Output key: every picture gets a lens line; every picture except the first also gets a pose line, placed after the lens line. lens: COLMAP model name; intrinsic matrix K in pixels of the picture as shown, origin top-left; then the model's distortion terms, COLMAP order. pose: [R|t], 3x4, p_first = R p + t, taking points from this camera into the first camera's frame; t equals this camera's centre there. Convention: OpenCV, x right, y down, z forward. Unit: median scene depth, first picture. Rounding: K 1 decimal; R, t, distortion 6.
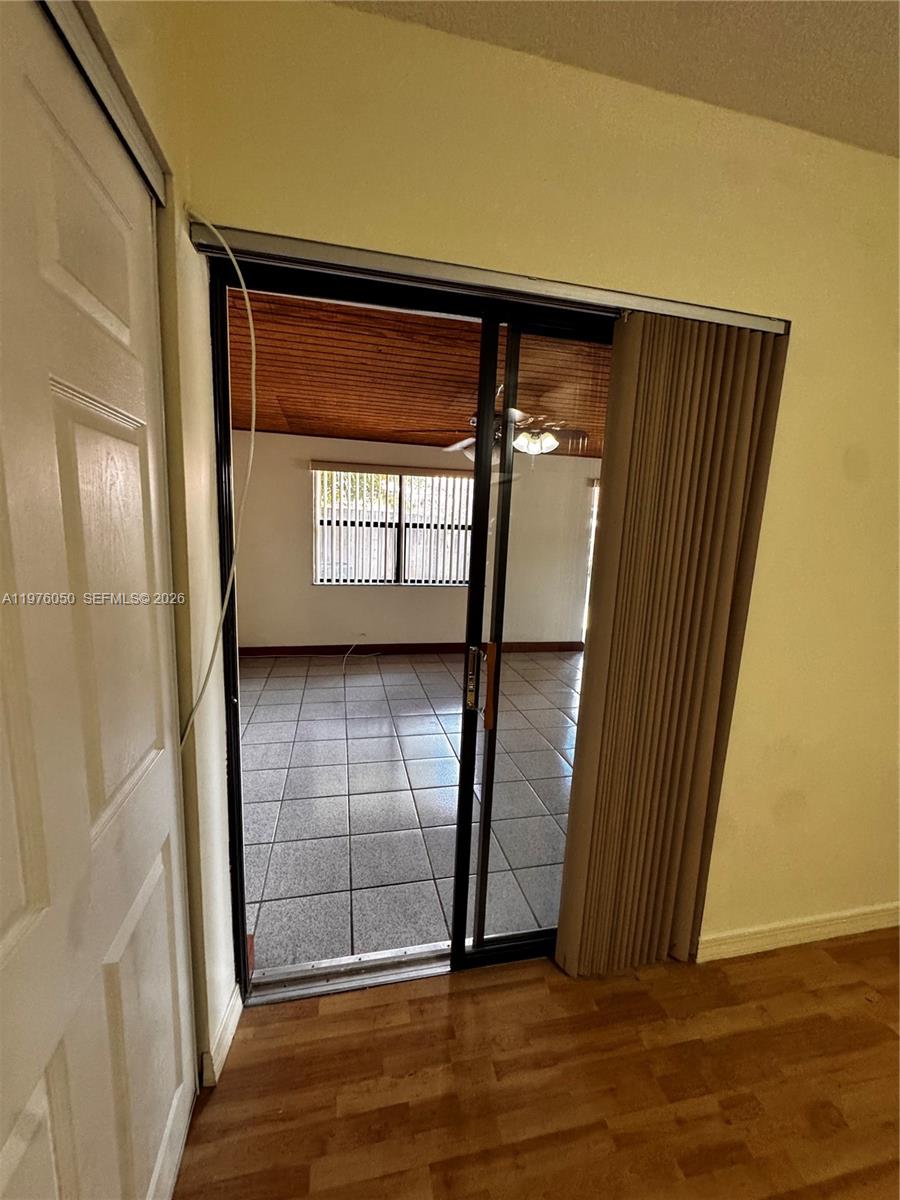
lens RADIAL K [[480.8, 0, 450.7], [0, 480.8, 600.4], [0, 0, 1]] dist [-0.004264, 0.000571]
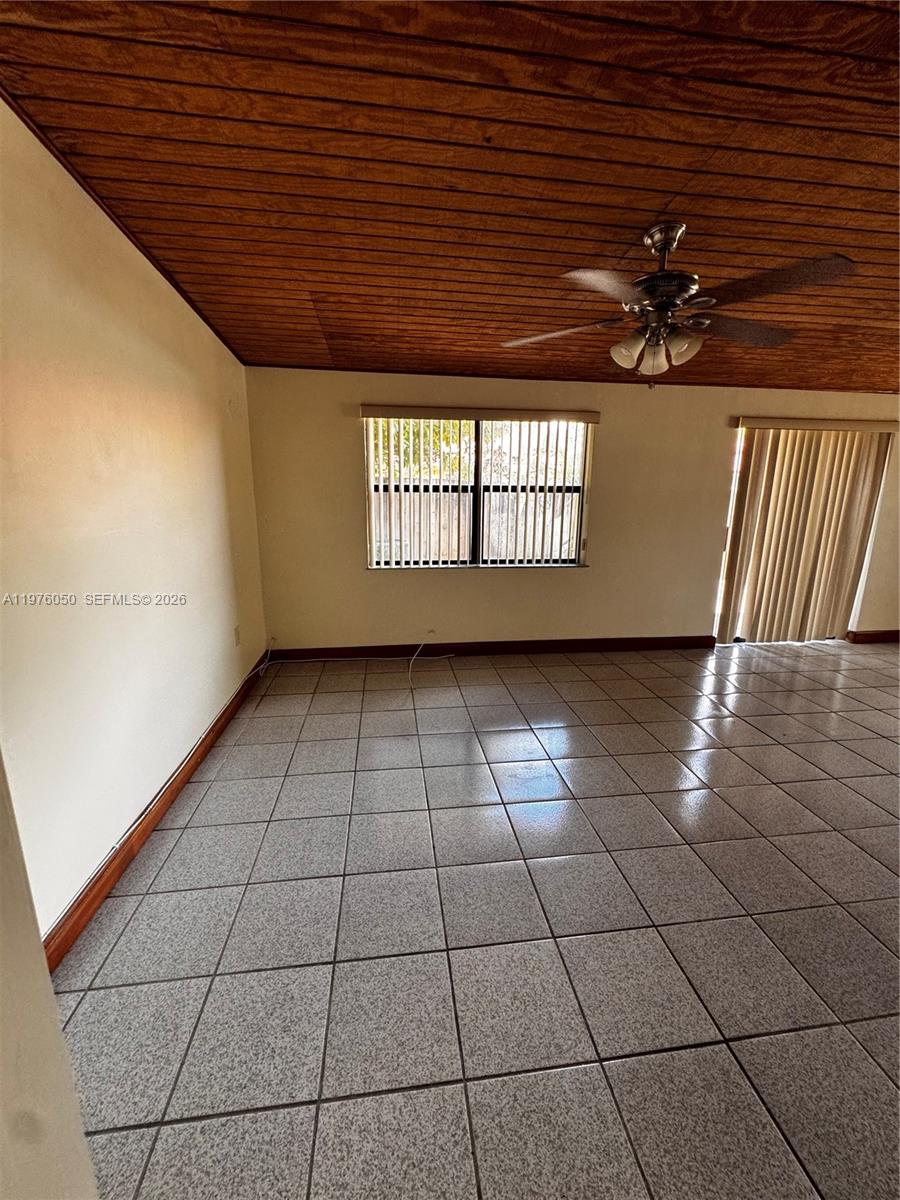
lens RADIAL K [[480.8, 0, 450.7], [0, 480.8, 600.4], [0, 0, 1]] dist [-0.004264, 0.000571]
pose [[0.994977, -0.011187, -0.099474, -0.073816], [0.016641, 0.998394, 0.054161, -0.021663], [0.098709, -0.055544, 0.993565, 0.229935]]
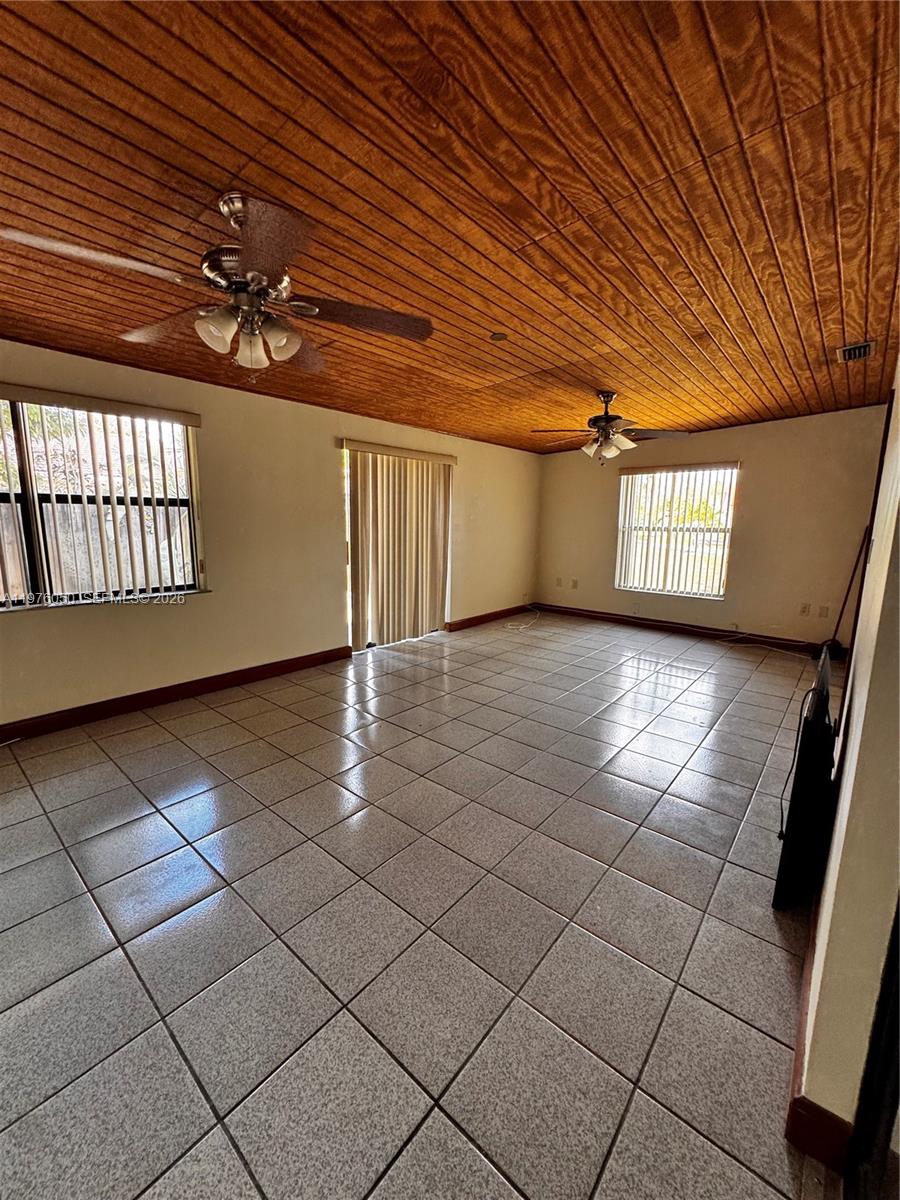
lens RADIAL K [[480.8, 0, 450.7], [0, 480.8, 600.4], [0, 0, 1]] dist [-0.004264, 0.000571]
pose [[0.800351, -0.127406, 0.585838, -0.055477], [0.112145, 0.991726, 0.062469, -0.022573], [-0.588950, 0.015702, 0.808017, 0.287254]]
